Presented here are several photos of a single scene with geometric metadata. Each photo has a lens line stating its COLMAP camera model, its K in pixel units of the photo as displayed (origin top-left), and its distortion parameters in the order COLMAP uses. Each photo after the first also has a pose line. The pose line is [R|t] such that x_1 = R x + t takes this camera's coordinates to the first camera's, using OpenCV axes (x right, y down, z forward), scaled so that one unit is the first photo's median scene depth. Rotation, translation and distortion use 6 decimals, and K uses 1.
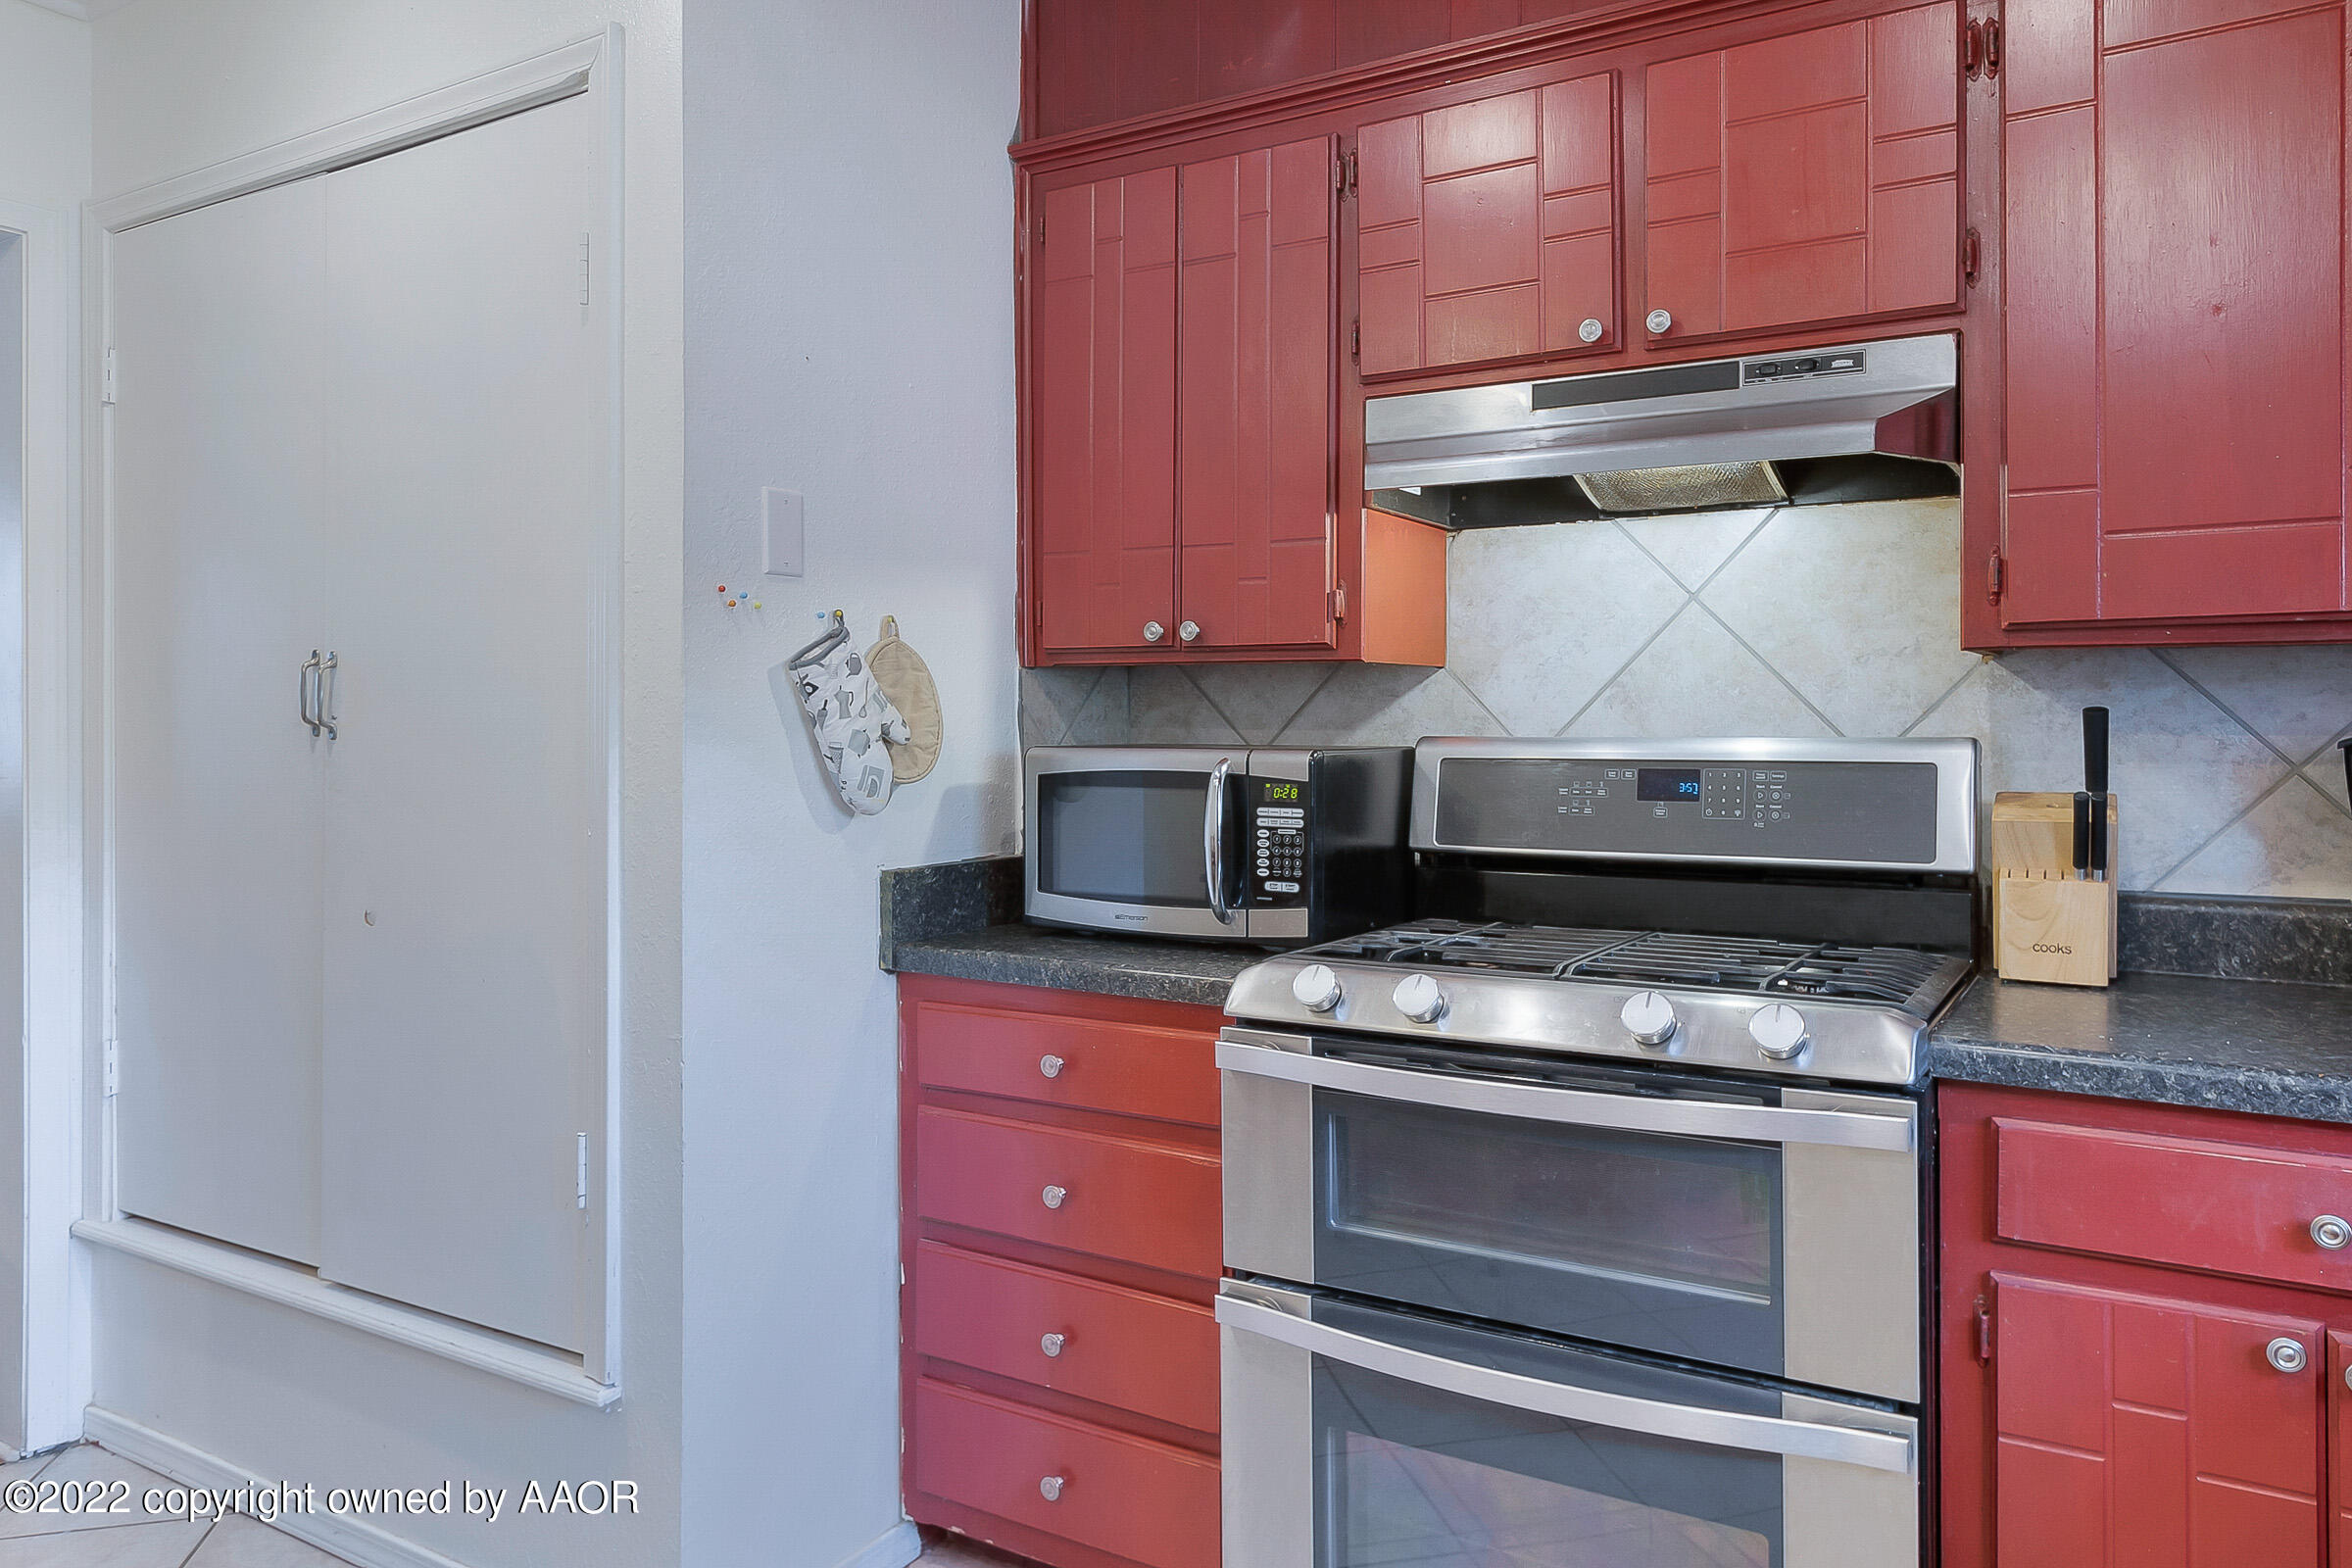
lens RADIAL K [[1594.7, 0, 1180.4], [0, 1594.7, 713.9], [0, 0, 1]] dist [0.001495, -0.007148]
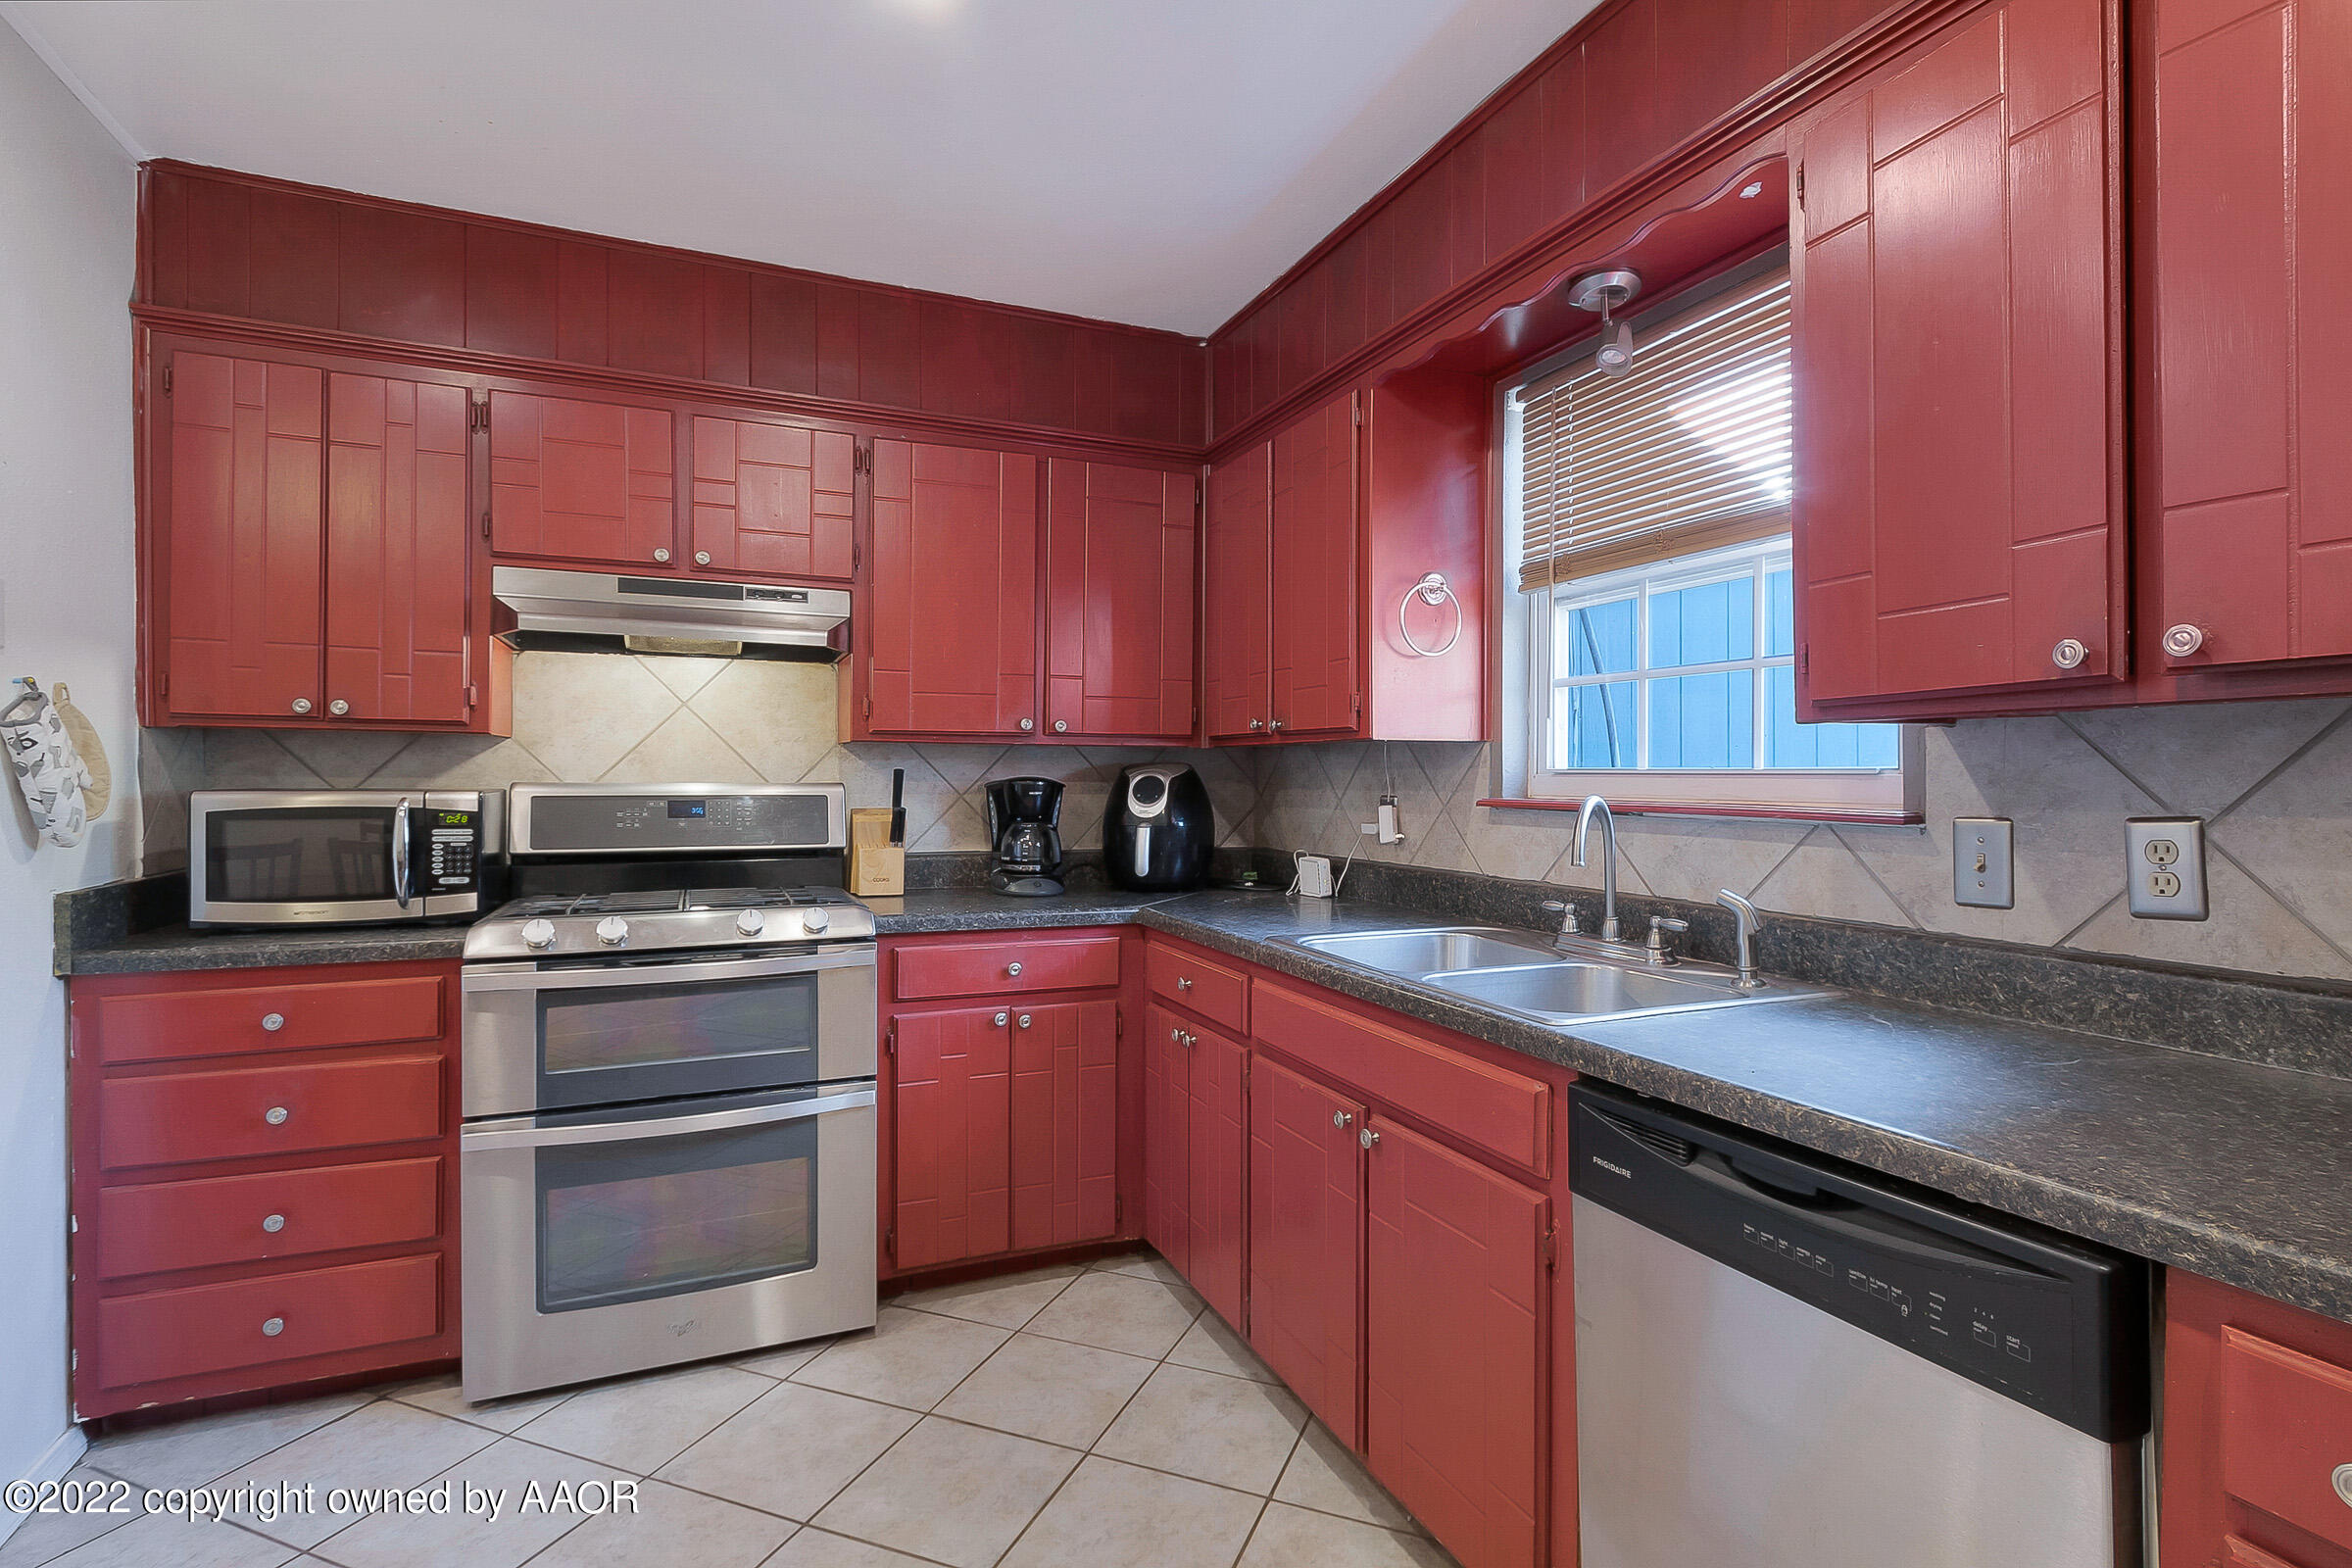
lens RADIAL K [[1130.1, 0, 1180.6], [0, 1130.1, 785.0], [0, 0, 1]] dist [-0.003119, -0.000044]
pose [[0.583343, -0.002811, 0.812221, -0.409602], [-0.011167, 0.999872, 0.011481, -0.003848], [-0.812150, -0.015767, 0.583236, -0.201528]]
